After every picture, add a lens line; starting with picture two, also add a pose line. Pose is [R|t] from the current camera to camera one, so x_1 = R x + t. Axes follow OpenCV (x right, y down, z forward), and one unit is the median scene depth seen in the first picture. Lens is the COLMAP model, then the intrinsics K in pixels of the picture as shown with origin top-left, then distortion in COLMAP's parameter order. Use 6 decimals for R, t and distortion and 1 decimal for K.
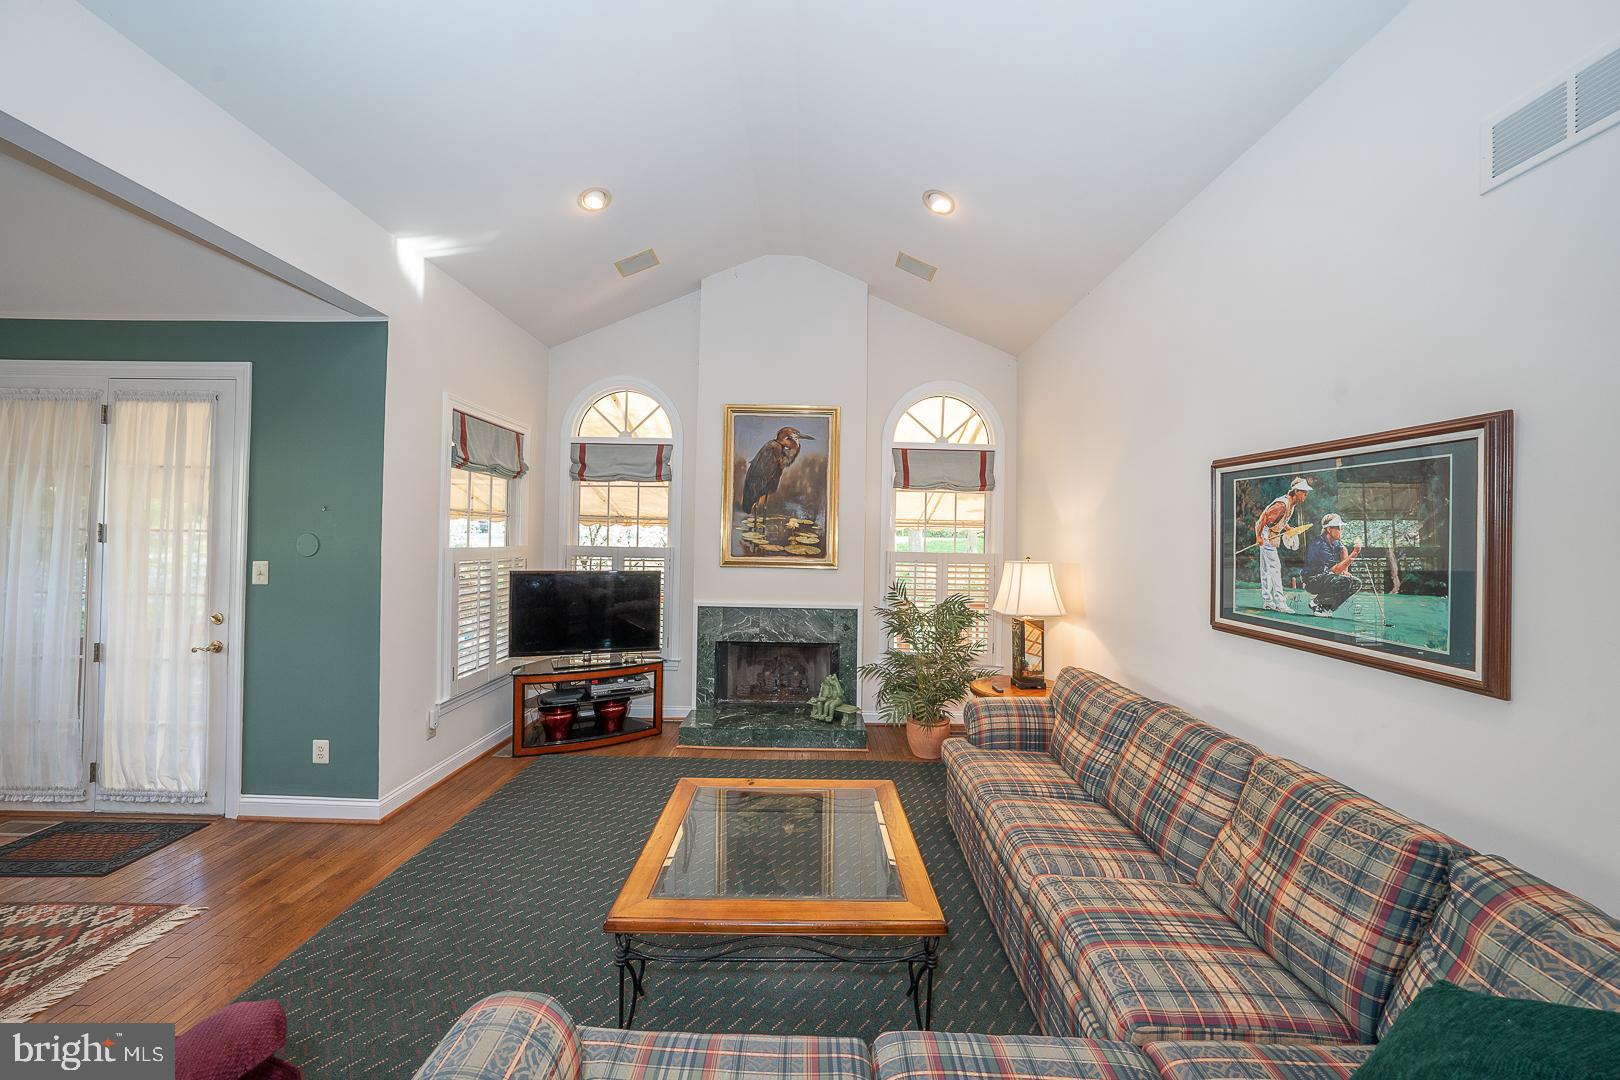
lens RADIAL K [[558.3, 0, 810.7], [0, 558.3, 534.2], [0, 0, 1]] dist [-0.025265, 0.005202]
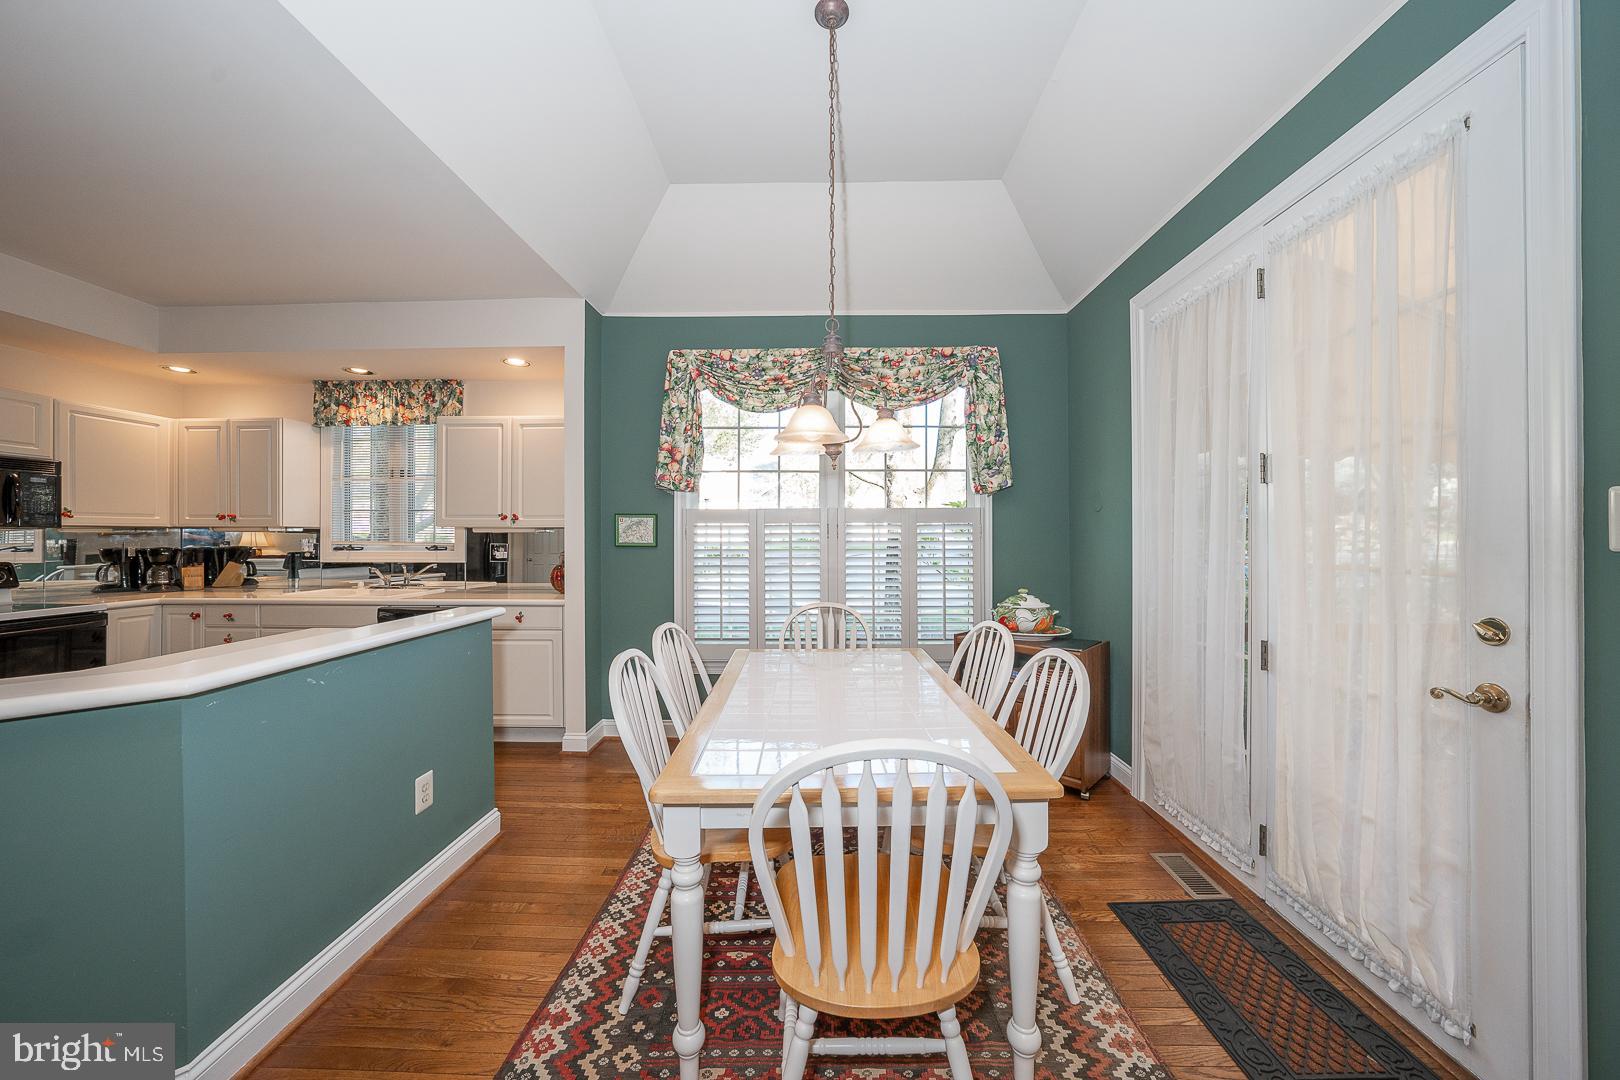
lens RADIAL K [[558.3, 0, 814.3], [0, 558.3, 533.9], [0, 0, 1]] dist [-0.025265, 0.005202]
pose [[-0.016337, -0.020615, -0.999654, -0.468182], [0.016786, 0.999641, -0.020889, 0.056974], [0.999726, -0.017121, -0.015985, 0.343952]]
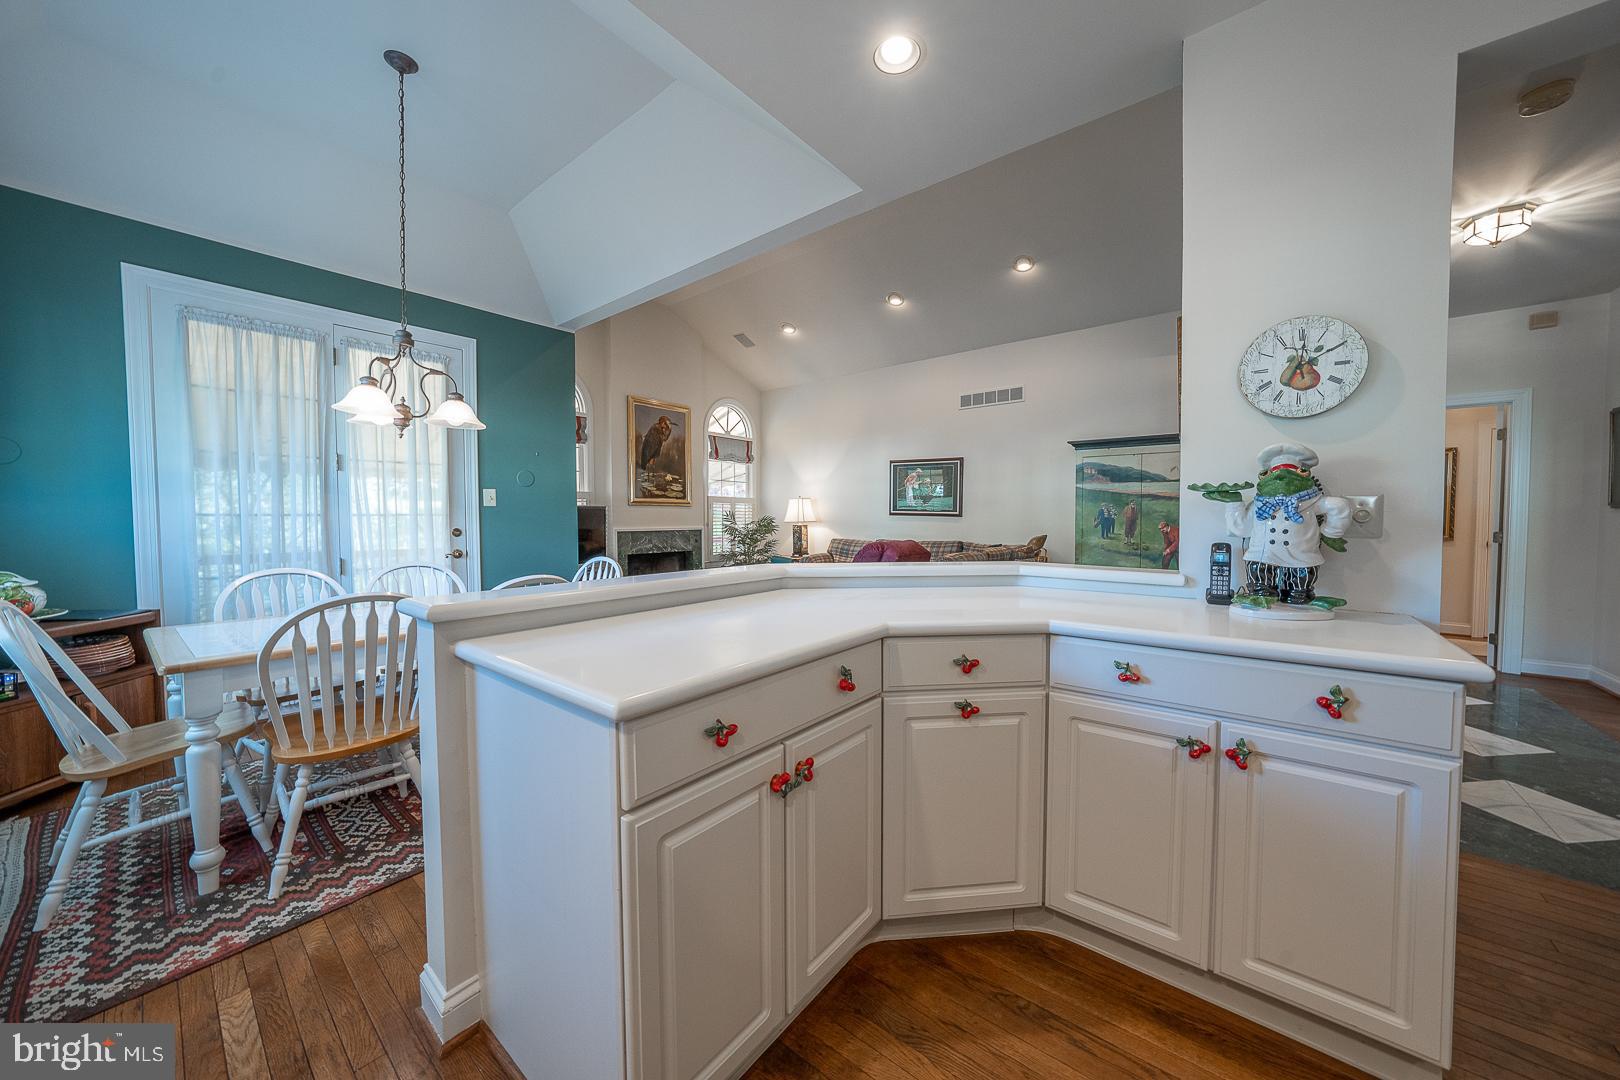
lens RADIAL K [[558.3, 0, 811.1], [0, 558.3, 534.8], [0, 0, 1]] dist [-0.025265, 0.005202]
pose [[0.630275, -0.043088, 0.775176, -1.132299], [-0.000067, 0.998456, 0.055554, 0.062025], [-0.776372, -0.035066, 0.629298, -0.361202]]
